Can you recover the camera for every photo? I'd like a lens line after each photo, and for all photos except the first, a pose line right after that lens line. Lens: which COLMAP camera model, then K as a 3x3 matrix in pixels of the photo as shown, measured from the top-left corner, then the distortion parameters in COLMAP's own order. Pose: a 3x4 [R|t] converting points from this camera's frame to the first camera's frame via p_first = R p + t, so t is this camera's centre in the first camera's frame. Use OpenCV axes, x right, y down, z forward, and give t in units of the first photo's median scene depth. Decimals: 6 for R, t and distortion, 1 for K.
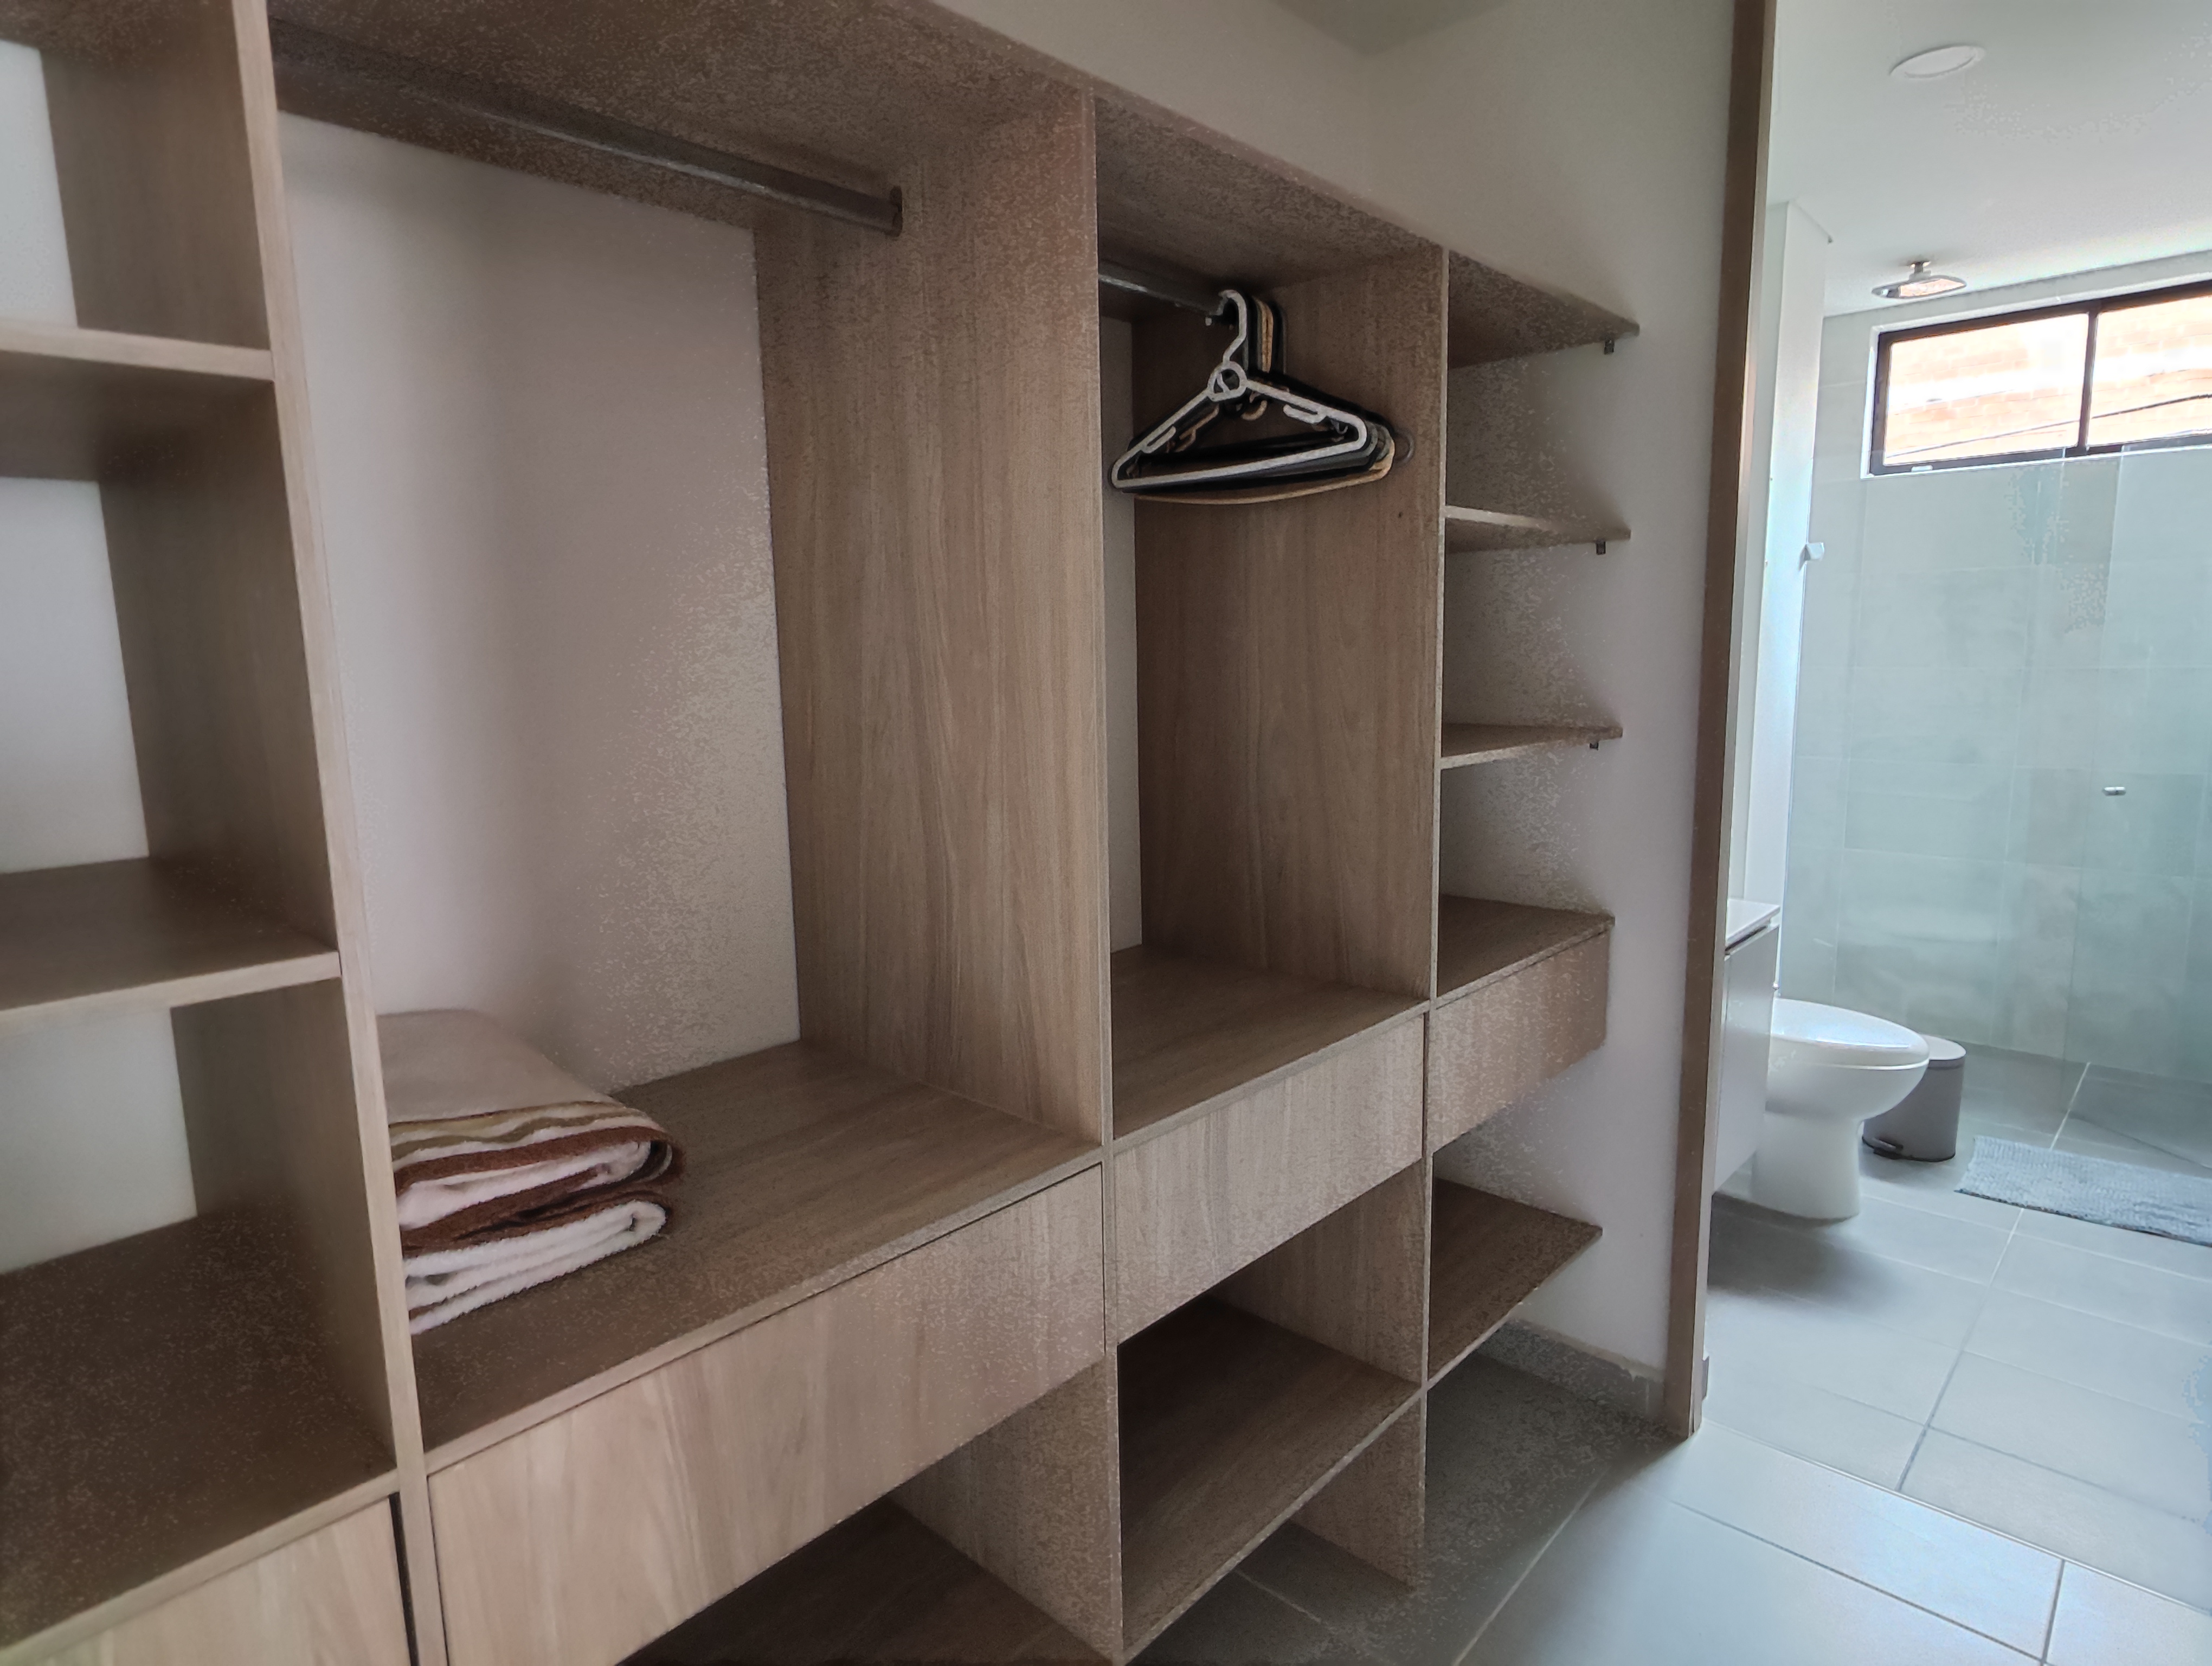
lens RADIAL K [[1252.5, 0, 1101.4], [0, 1252.5, 841.0], [0, 0, 1]] dist [-0.001033, 0.003500]
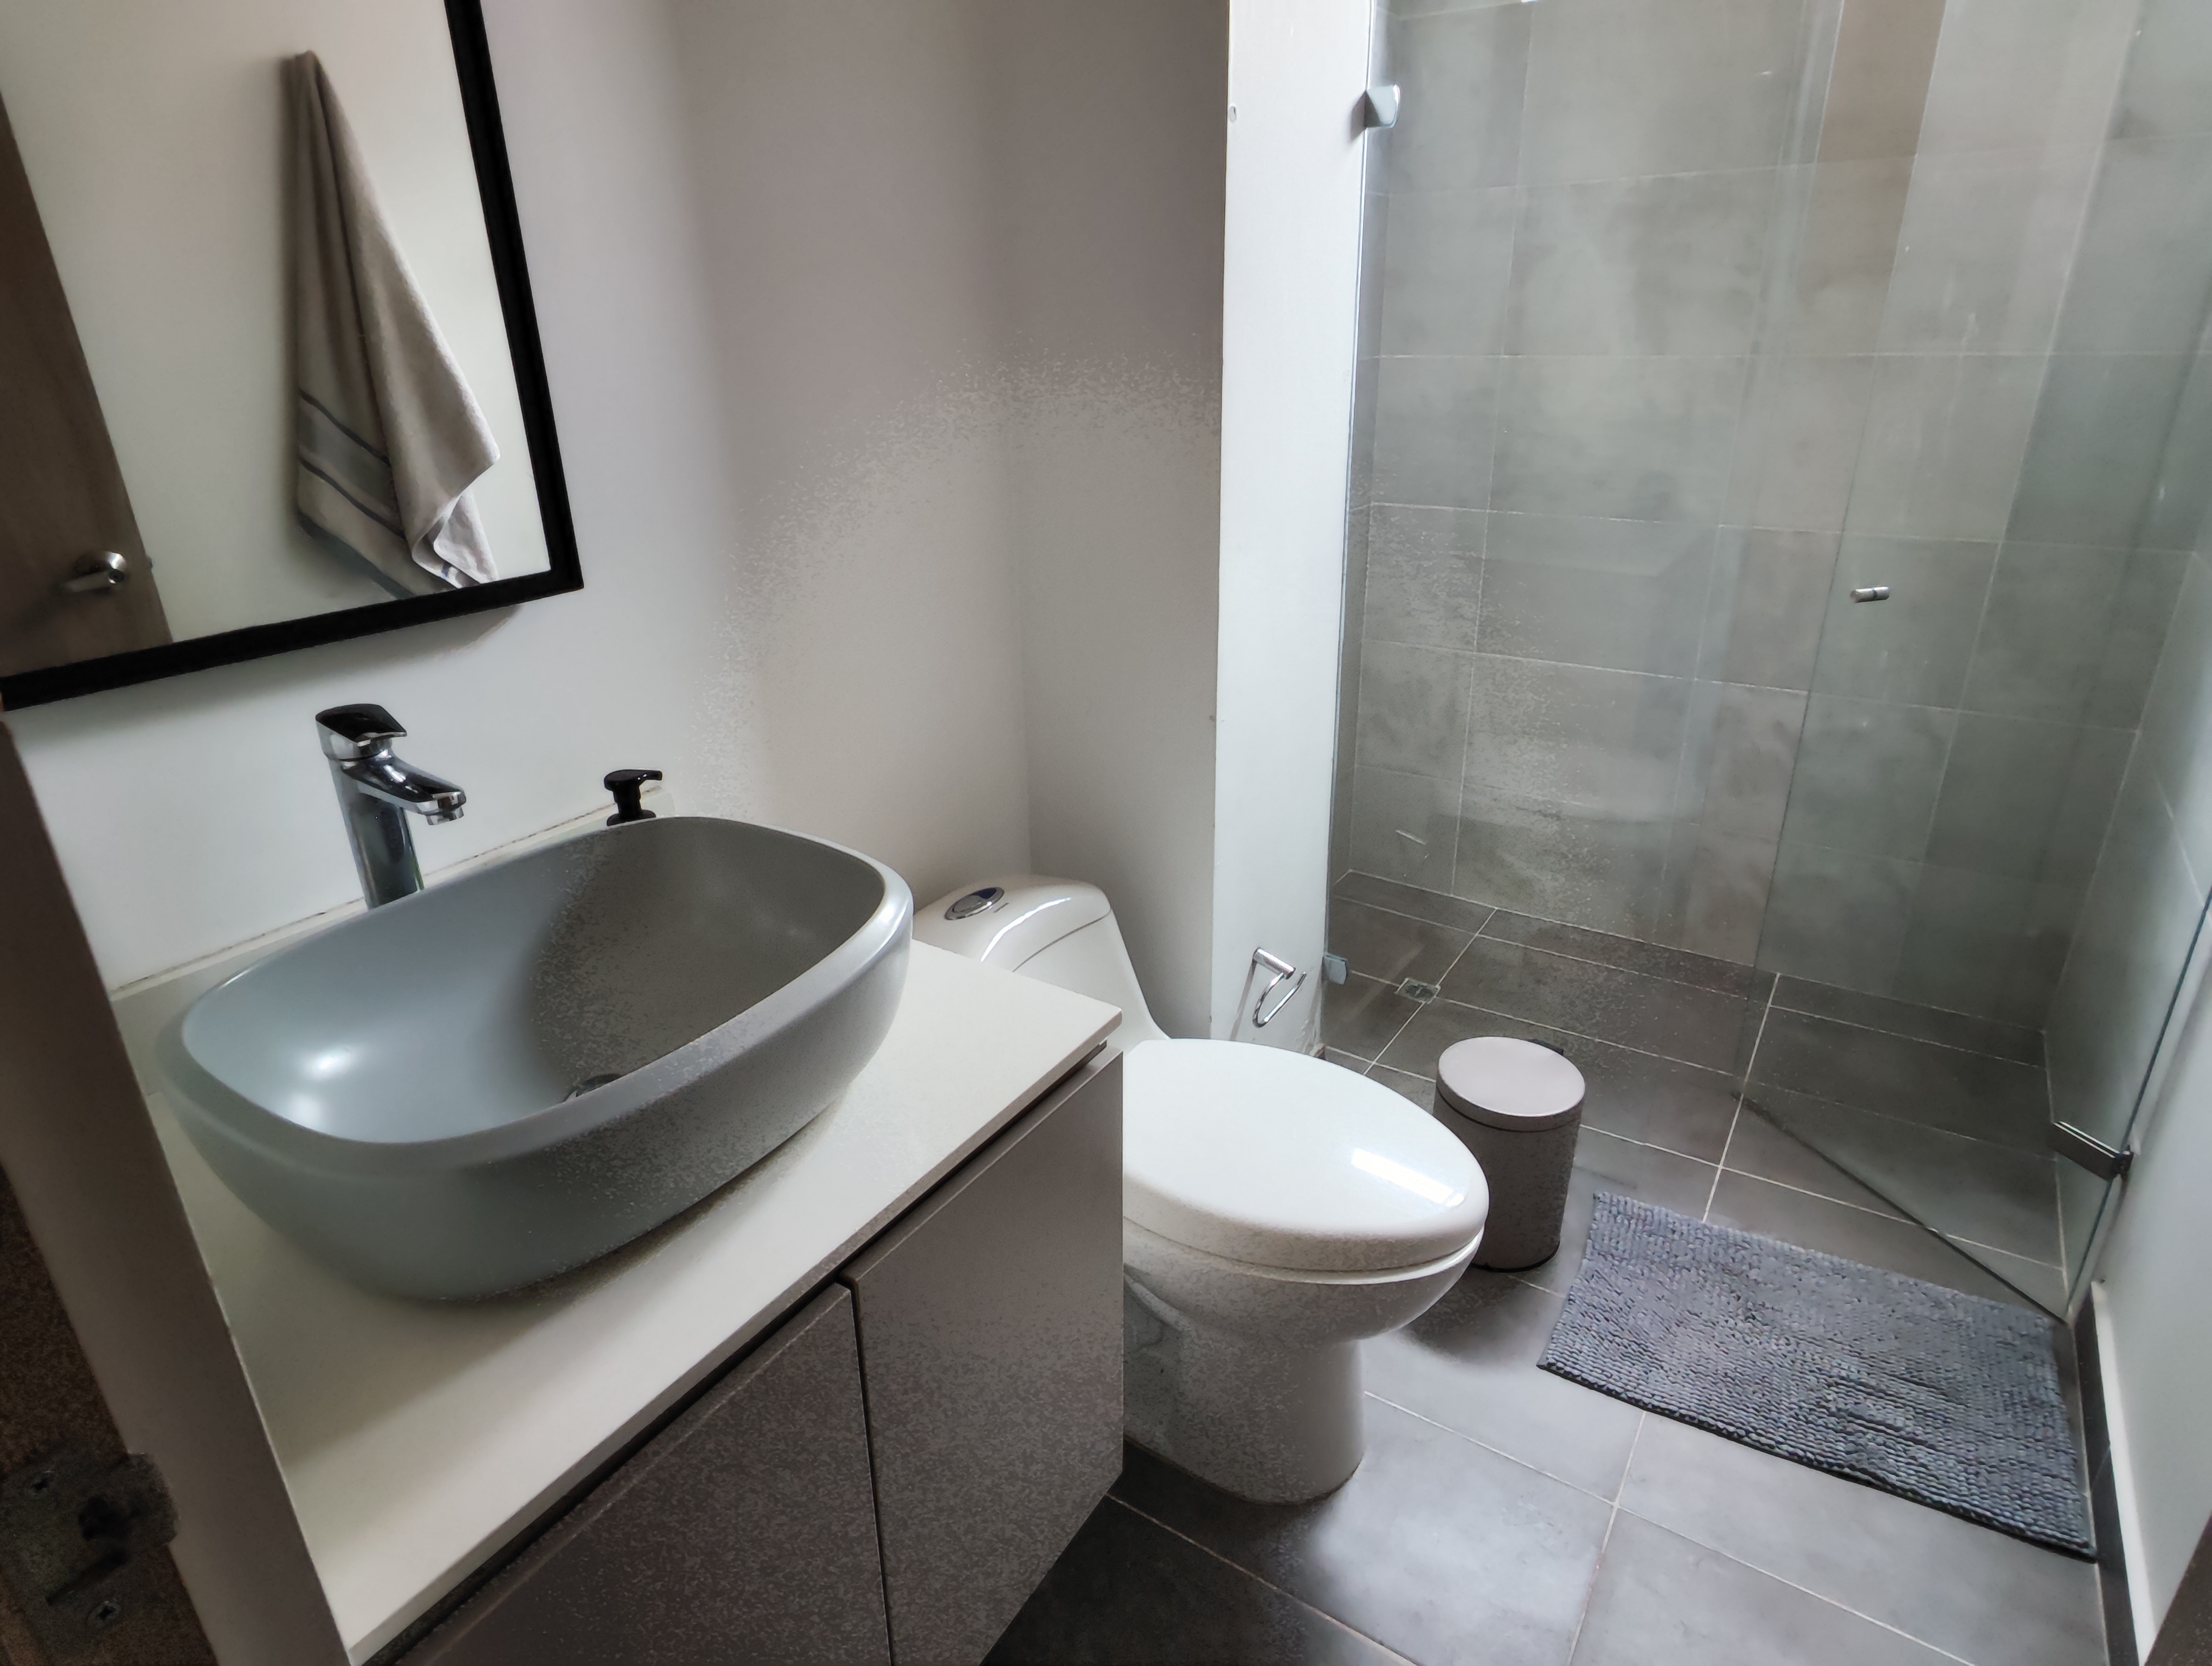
lens RADIAL K [[1252.5, 0, 1116.3], [0, 1252.5, 824.5], [0, 0, 1]] dist [-0.001033, 0.003500]
pose [[0.983421, -0.062331, 0.170288, 0.327420], [0.021855, 0.972963, 0.229926, -0.065223], [-0.180016, -0.222392, 0.958194, 0.437504]]
